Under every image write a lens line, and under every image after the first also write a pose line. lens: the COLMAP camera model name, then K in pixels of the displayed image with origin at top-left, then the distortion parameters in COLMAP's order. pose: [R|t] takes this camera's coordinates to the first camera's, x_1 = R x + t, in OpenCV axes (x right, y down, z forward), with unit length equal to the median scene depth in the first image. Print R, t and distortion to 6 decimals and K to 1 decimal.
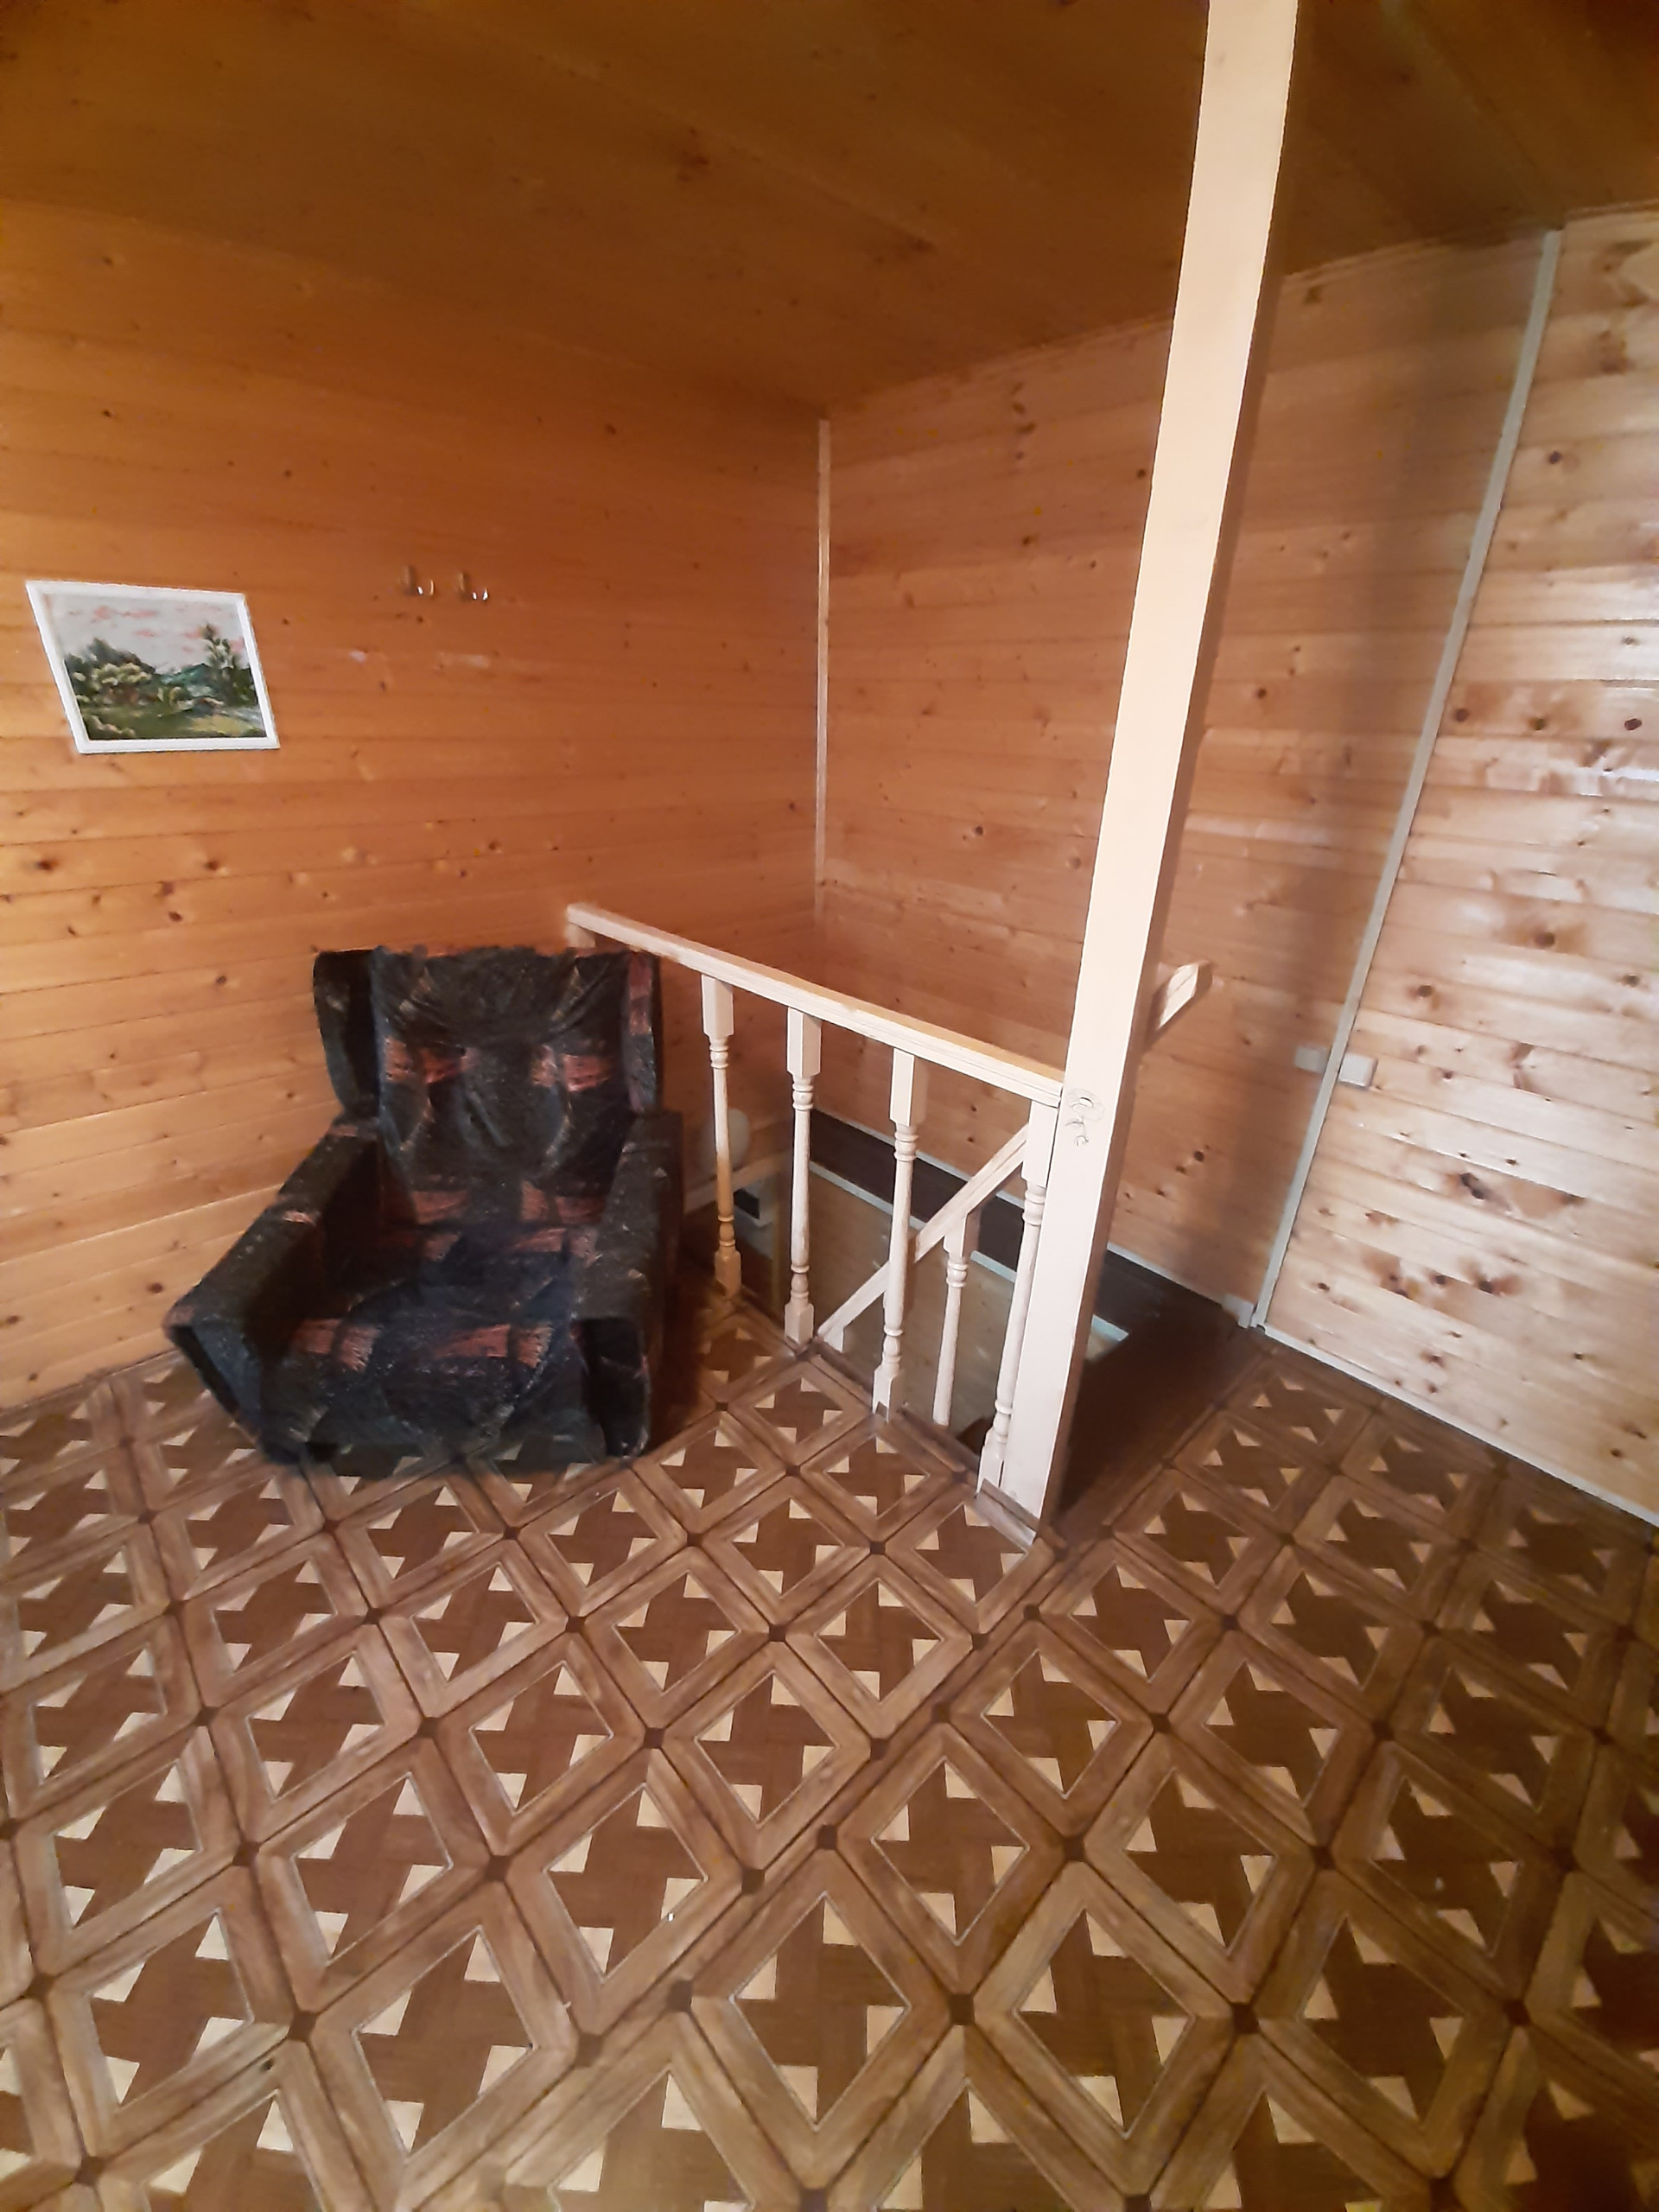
lens RADIAL K [[857.6, 0, 849.7], [0, 857.6, 1115.1], [0, 0, 1]] dist [0.008519, -0.010275]
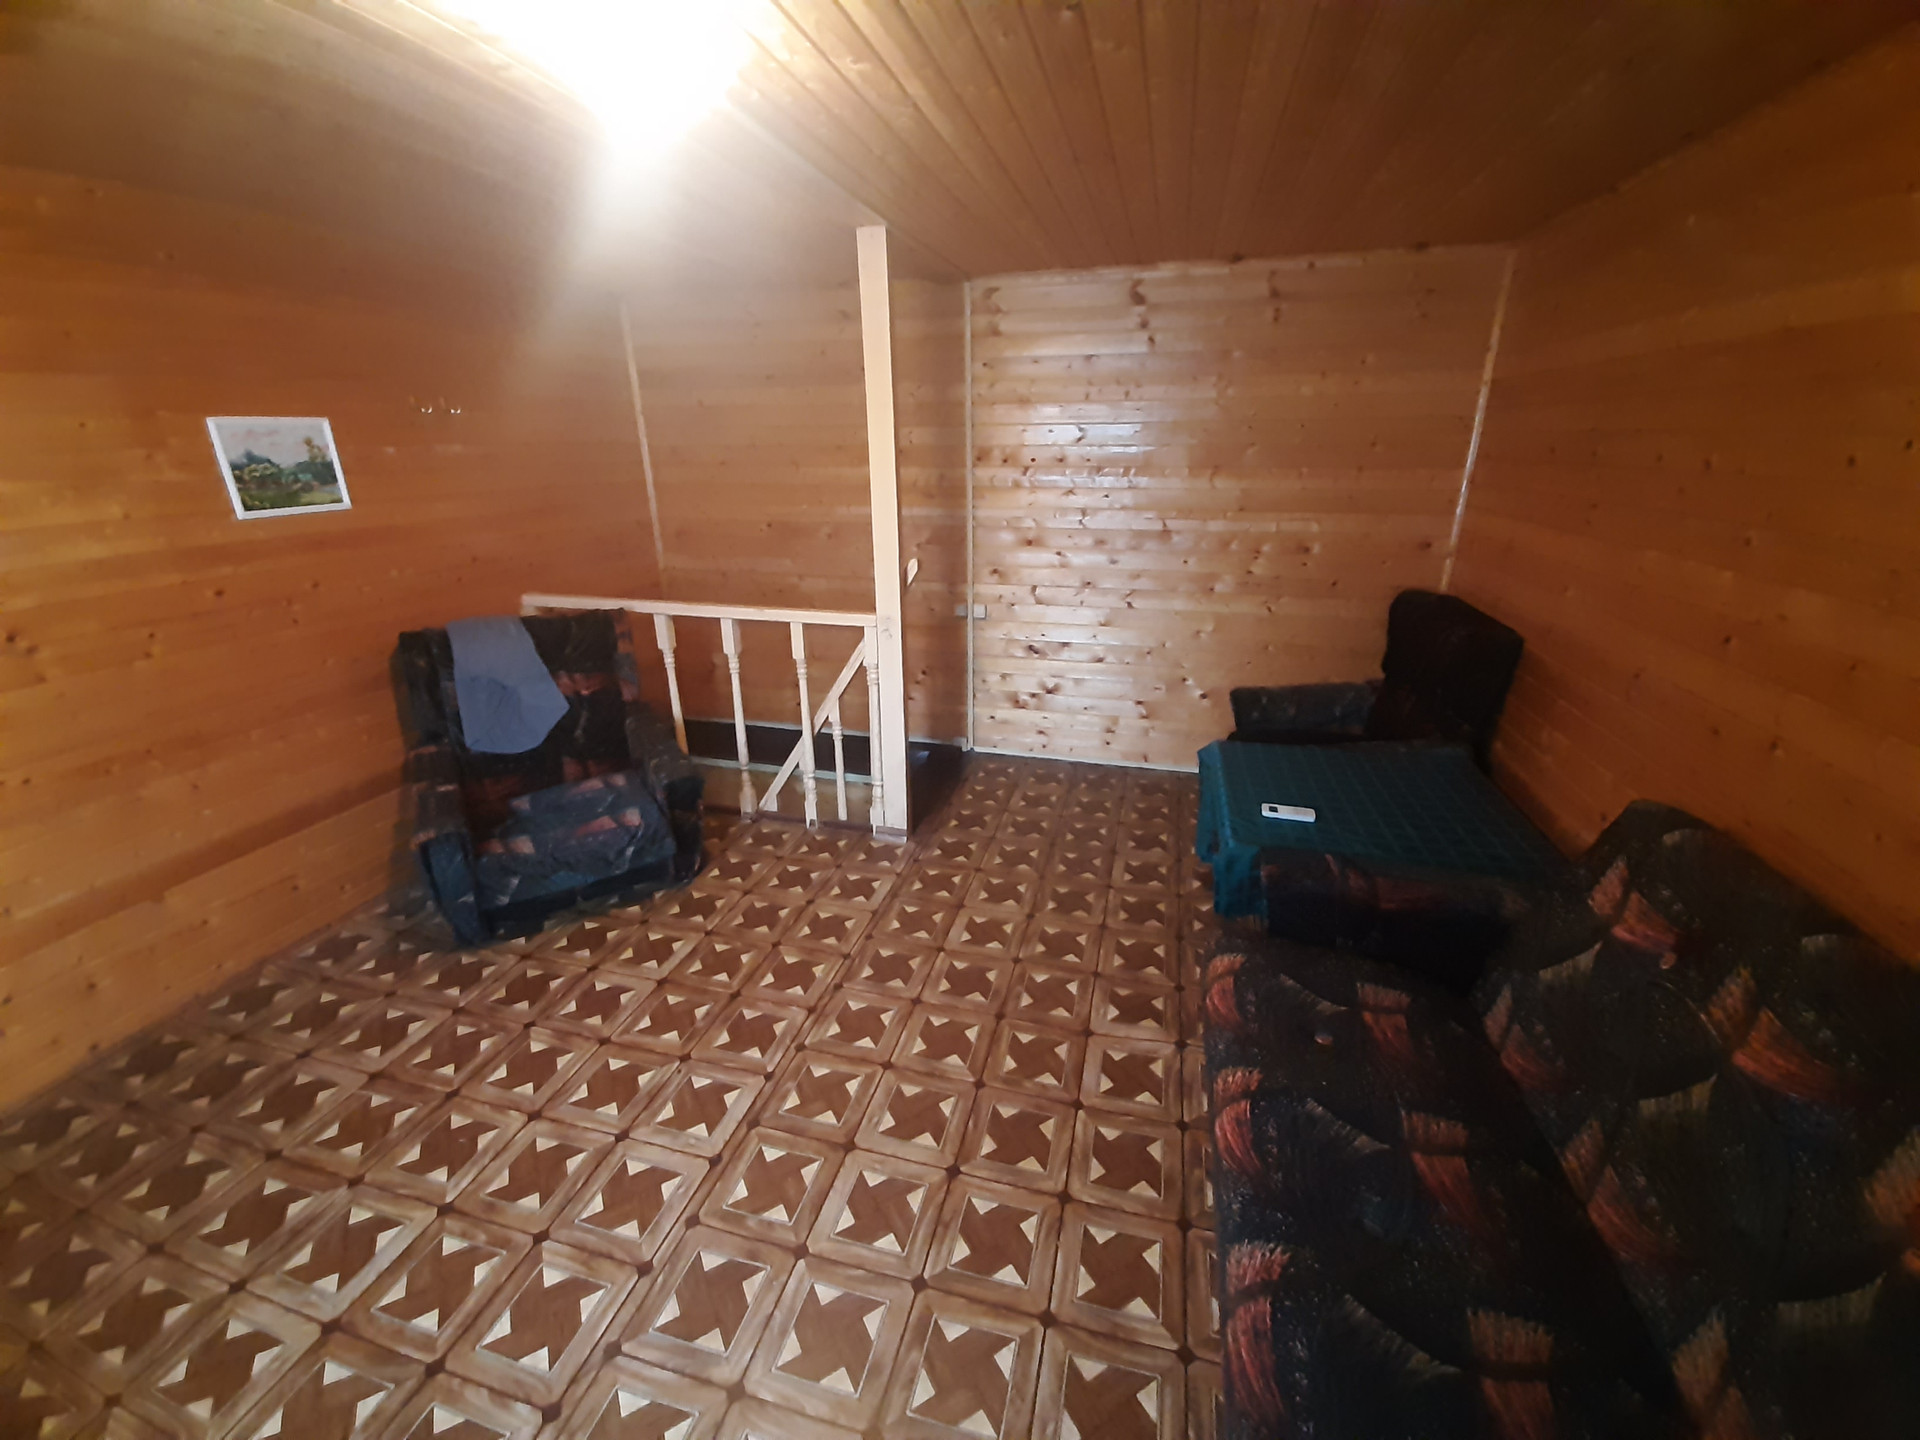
lens RADIAL K [[744.4, 0, 967.2], [0, 744.4, 717.2], [0, 0, 1]] dist [0.008519, -0.010275]
pose [[0.851916, -0.209761, 0.479833, -0.458508], [0.249188, 0.968266, -0.019138, 0.261948], [-0.460592, 0.135873, 0.877151, -0.697688]]
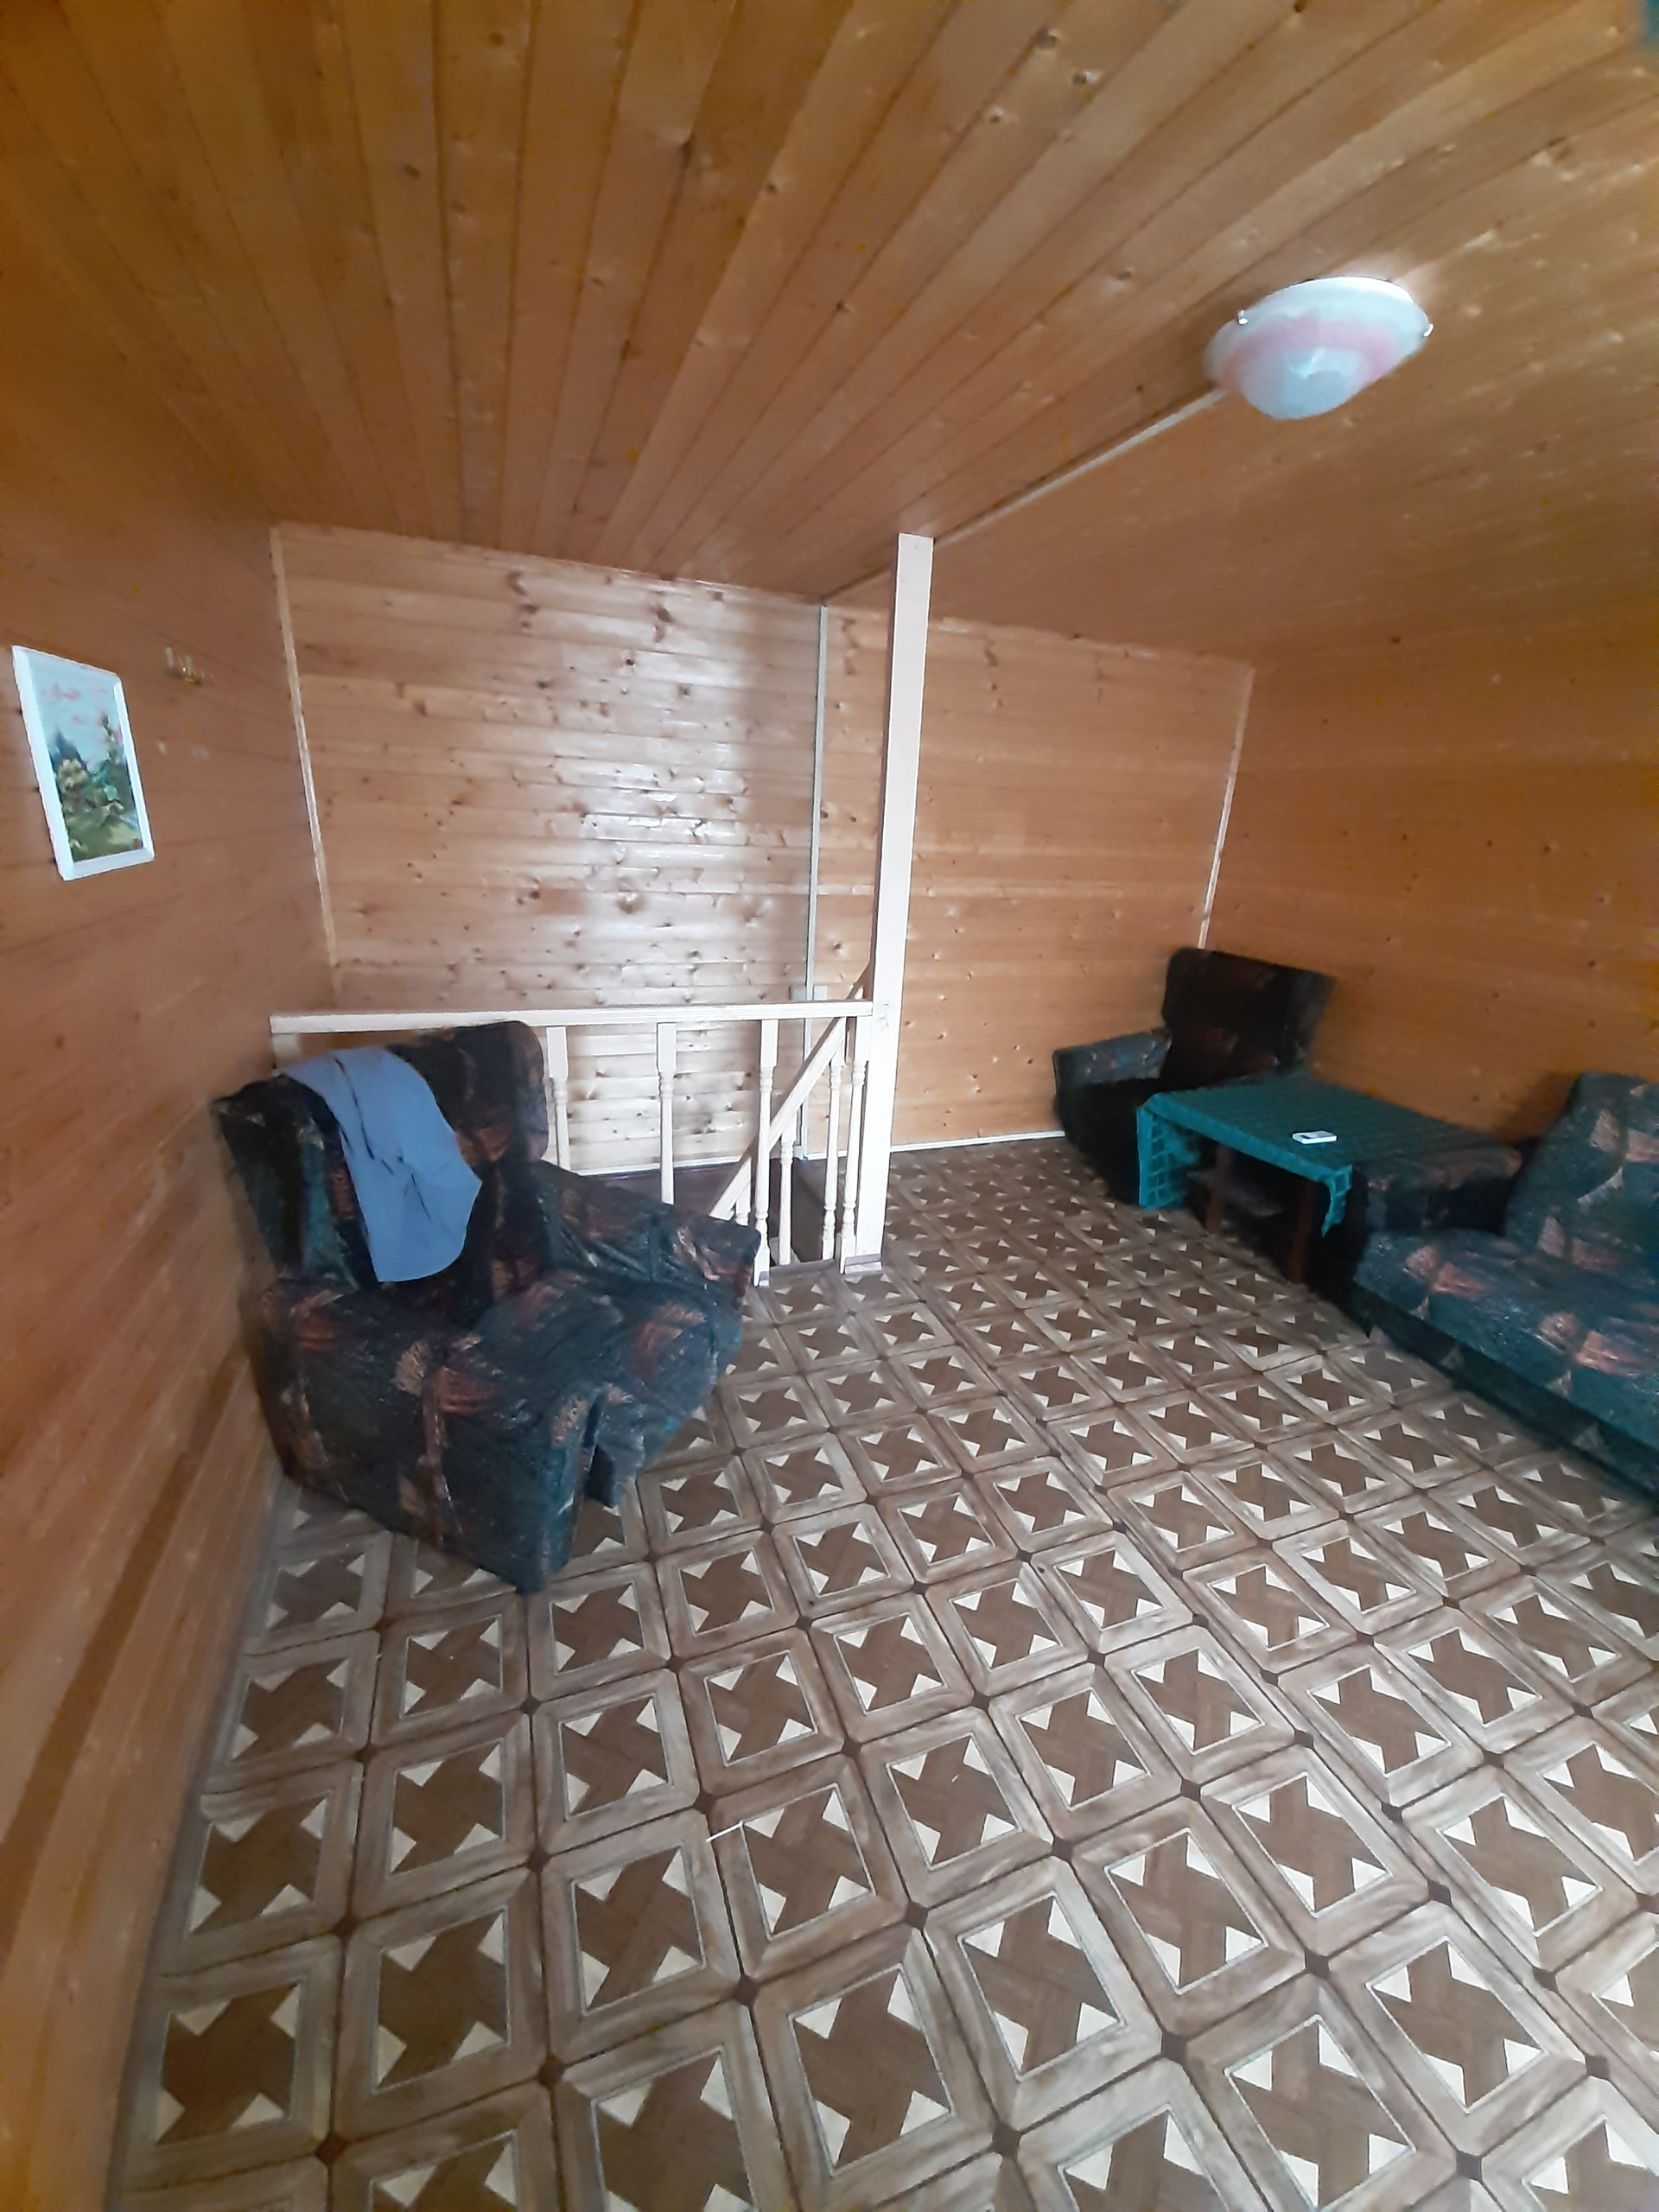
lens RADIAL K [[858.6, 0, 834.2], [0, 858.6, 1120.5], [0, 0, 1]] dist [0.008920, -0.009363]
pose [[0.388891, -0.315795, 0.865470, -1.237413], [0.357644, 0.917491, 0.174073, -0.127107], [-0.849032, 0.241835, 0.469746, 0.158829]]
